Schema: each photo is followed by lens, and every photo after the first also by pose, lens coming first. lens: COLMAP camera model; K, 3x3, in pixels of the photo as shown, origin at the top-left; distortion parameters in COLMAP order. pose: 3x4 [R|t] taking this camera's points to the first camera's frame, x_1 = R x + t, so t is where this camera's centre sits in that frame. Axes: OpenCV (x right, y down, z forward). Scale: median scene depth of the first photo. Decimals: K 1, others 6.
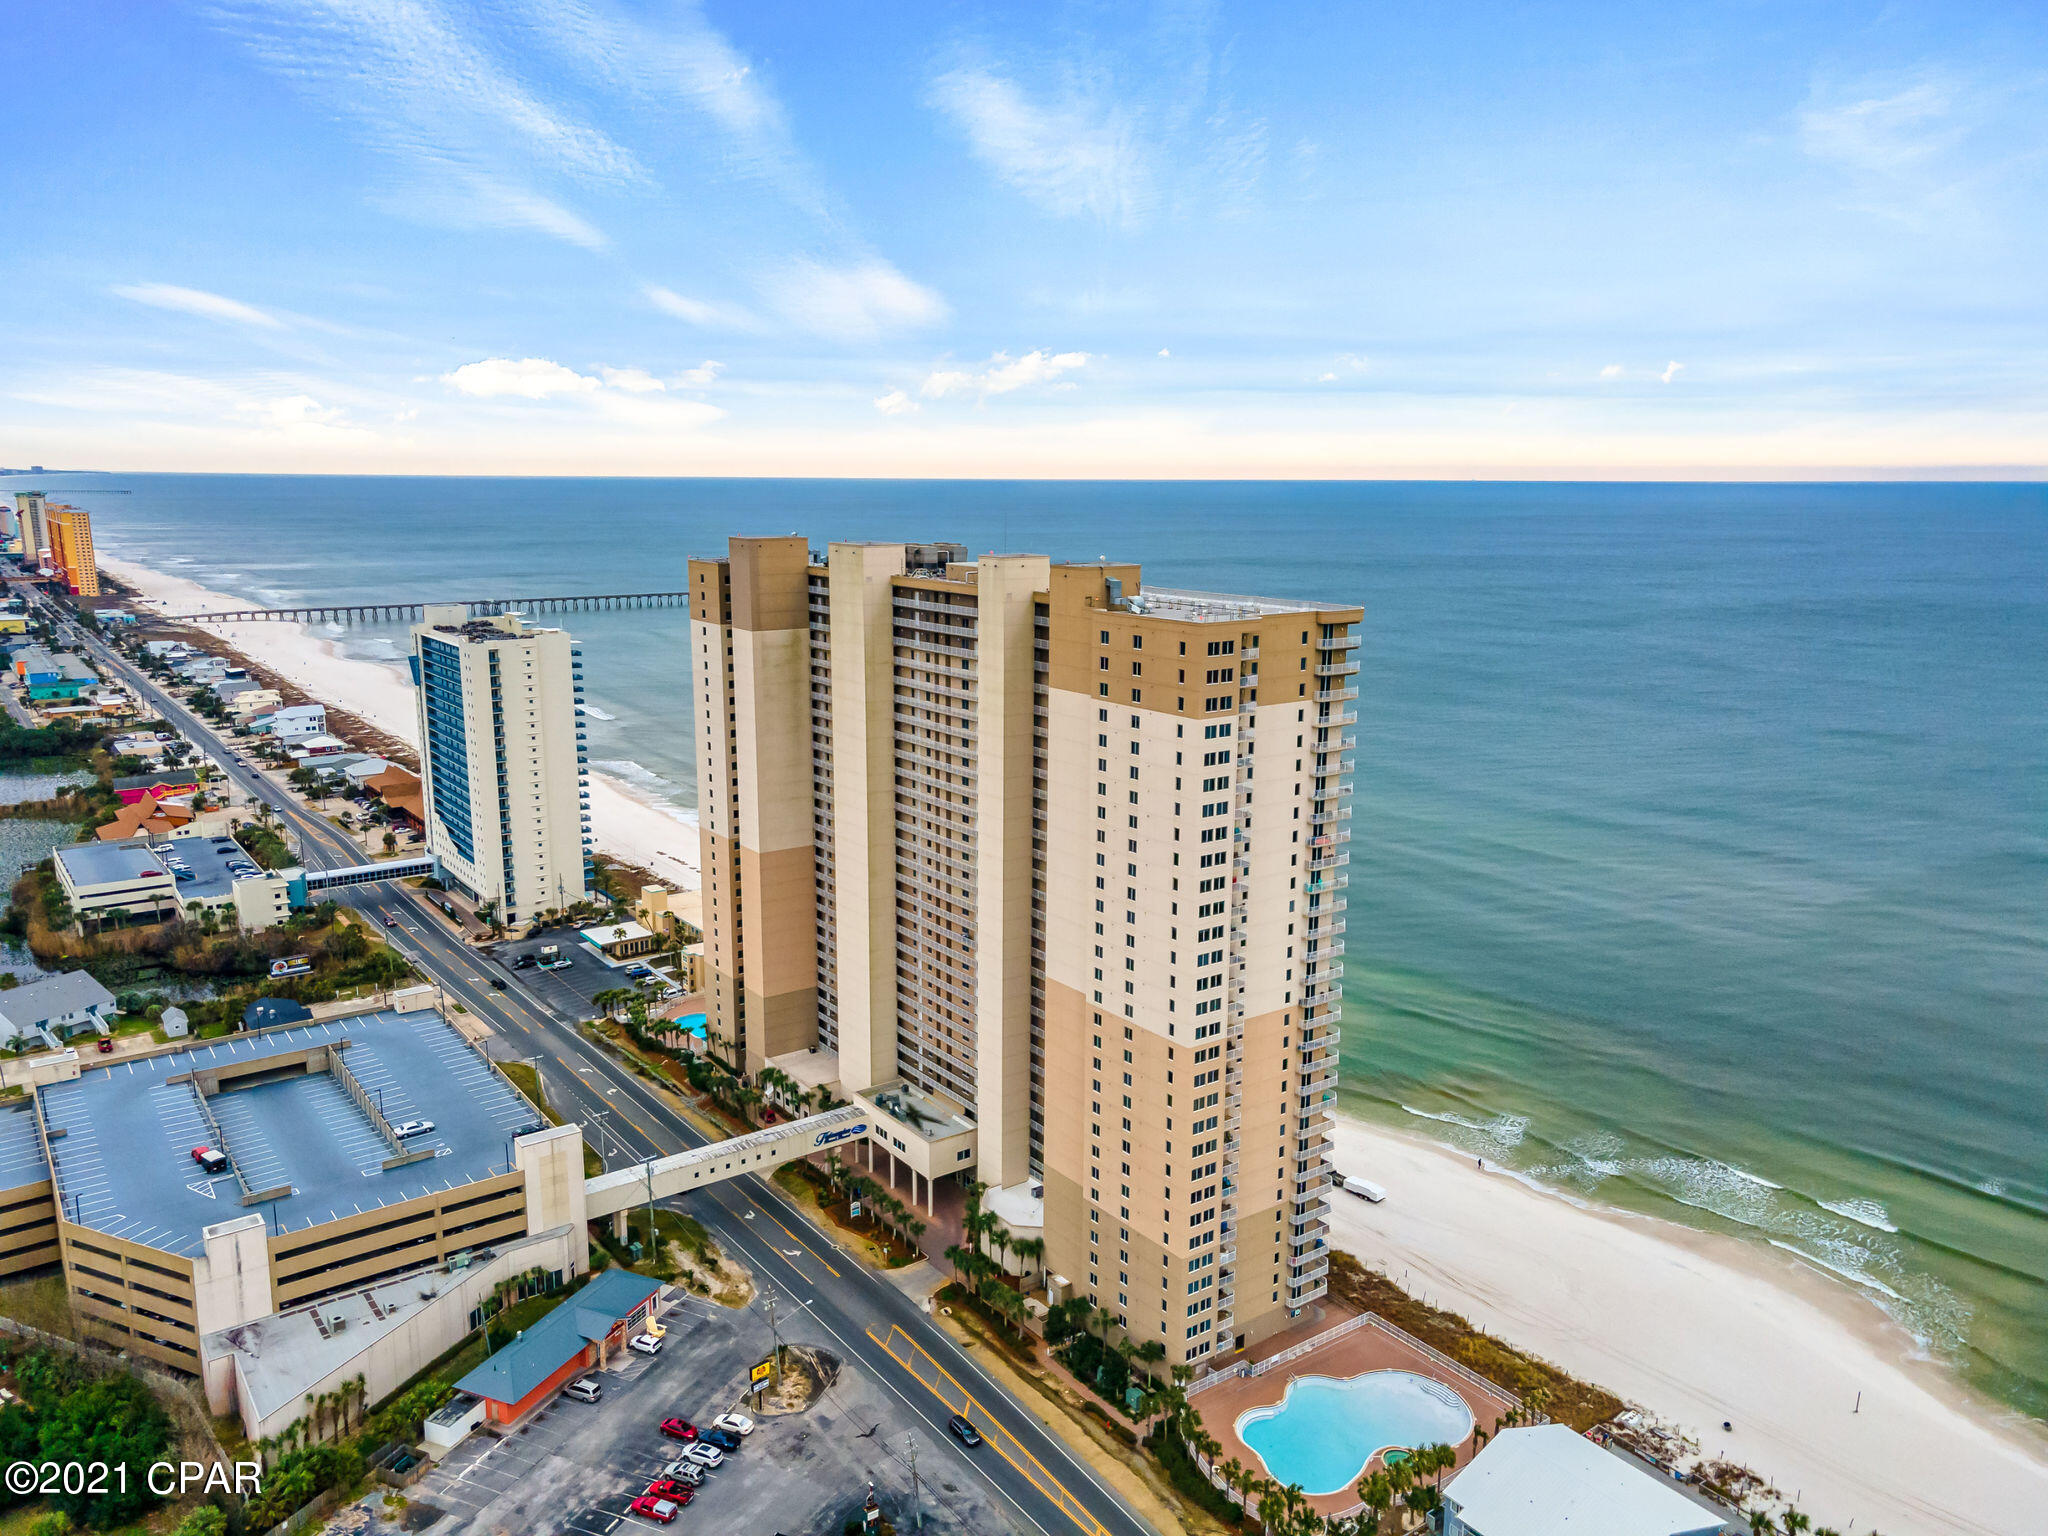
lens RADIAL K [[1483.4, 0, 1016.3], [0, 1483.4, 788.9], [0, 0, 1]] dist [0.040203, 0.002595]
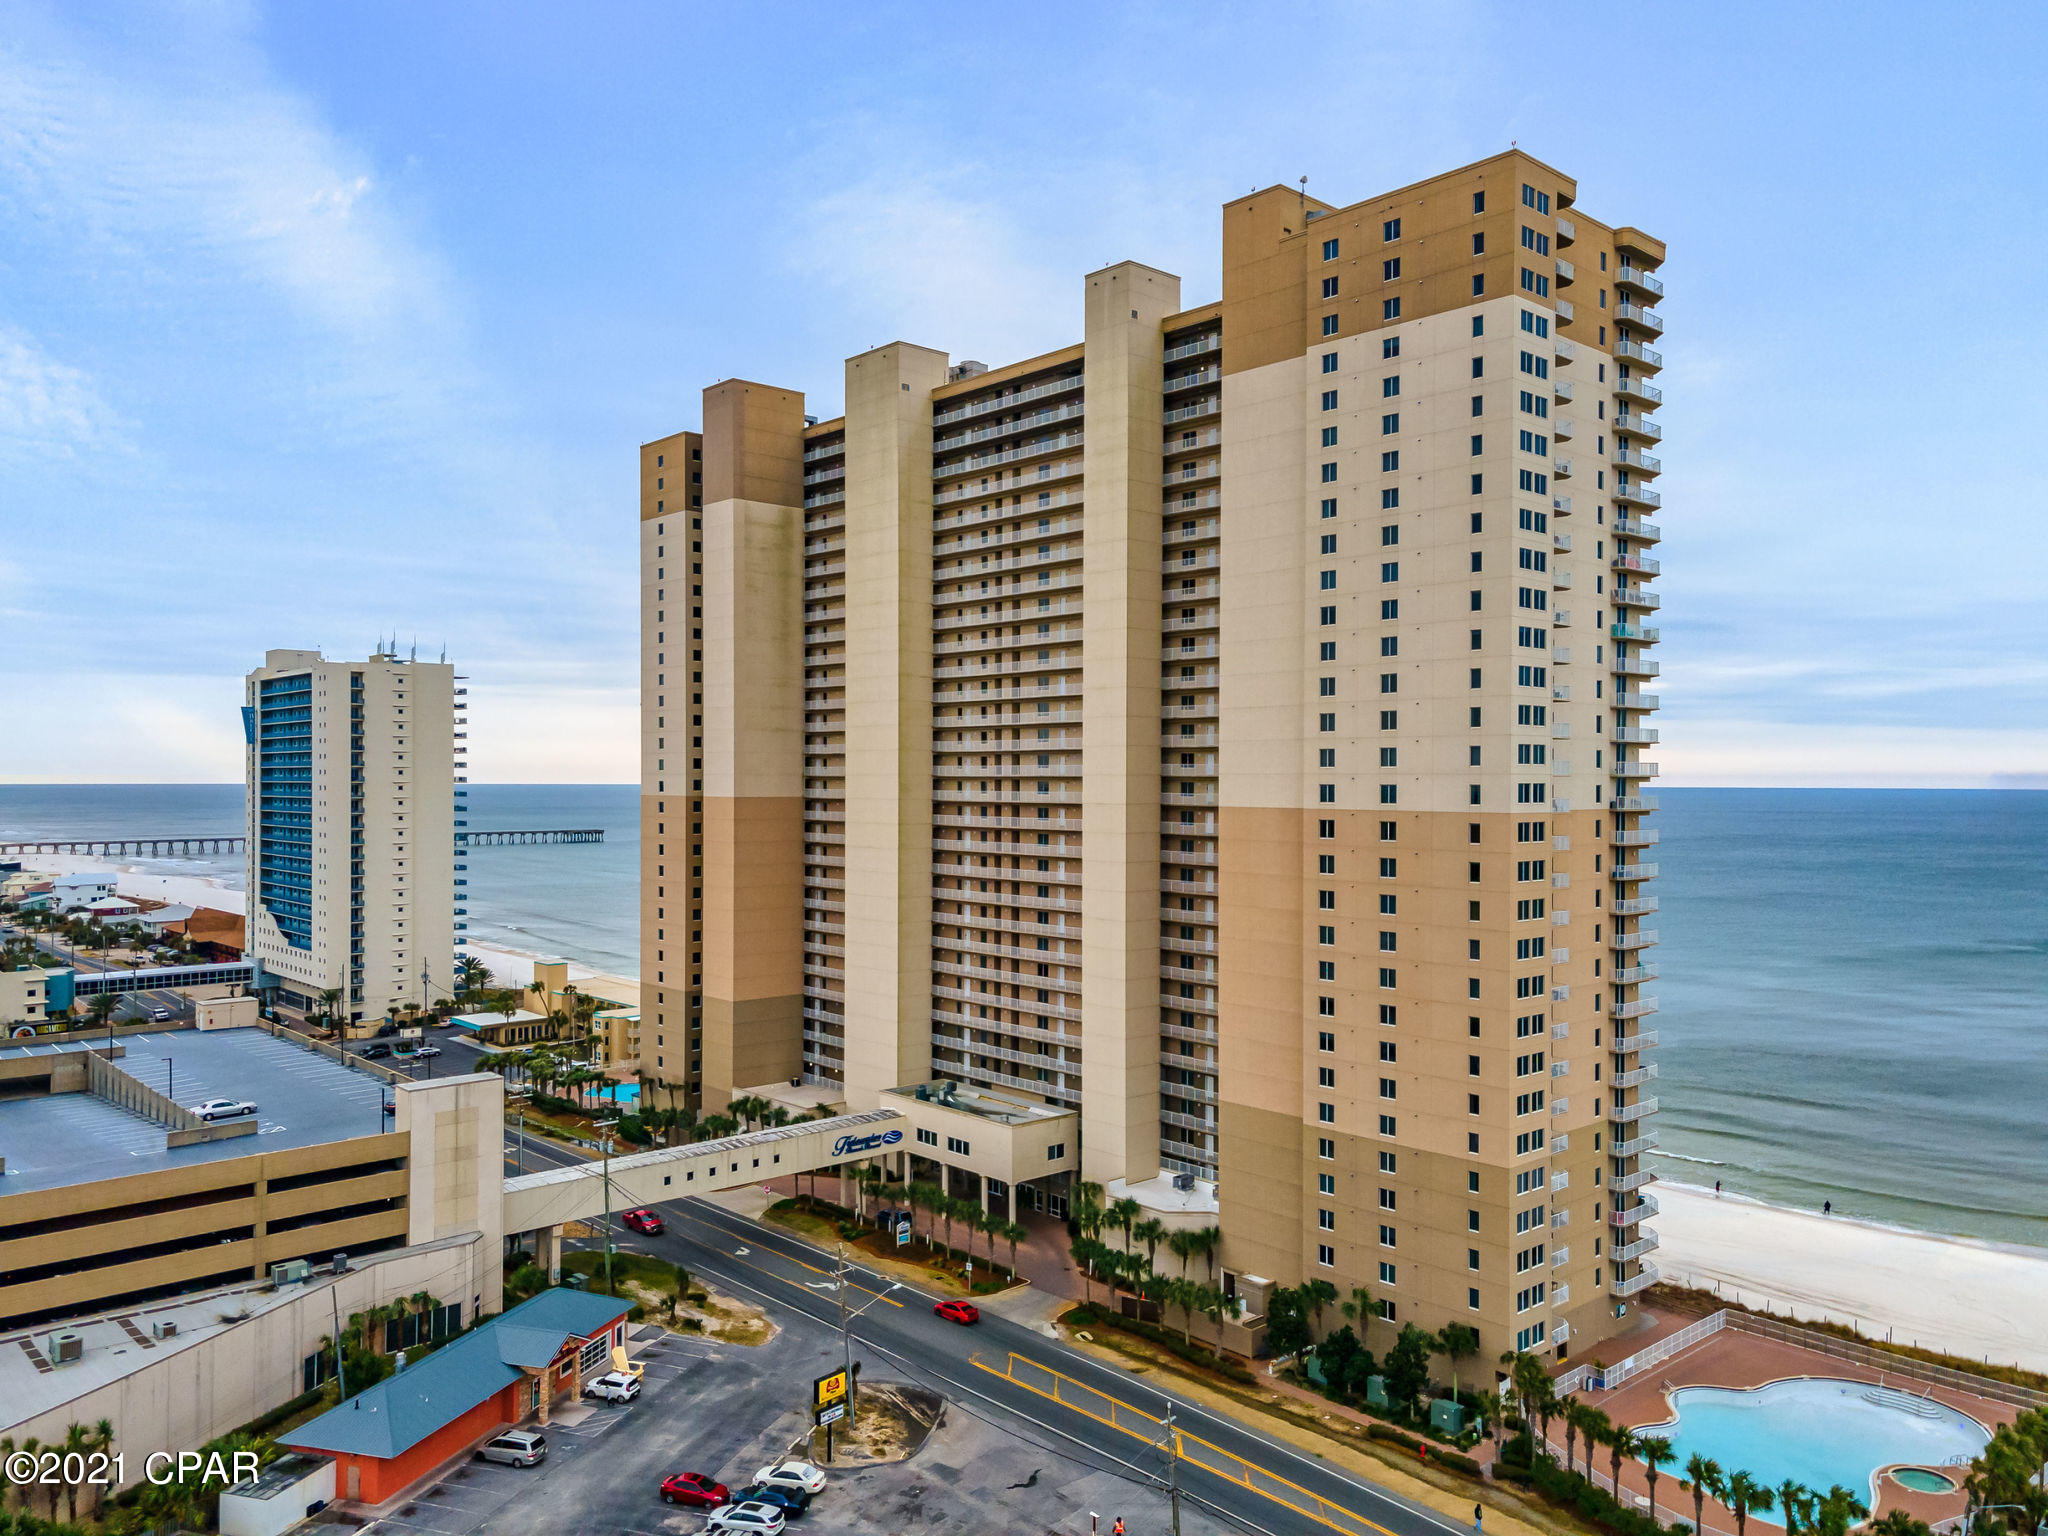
lens RADIAL K [[1483.4, 0, 1016.3], [0, 1483.4, 788.9], [0, 0, 1]] dist [0.040203, 0.002595]
pose [[0.994681, -0.003987, 0.102929, -0.141930], [0.024574, 0.979583, -0.199534, 0.249559], [-0.100032, 0.201002, 0.974470, 0.337201]]
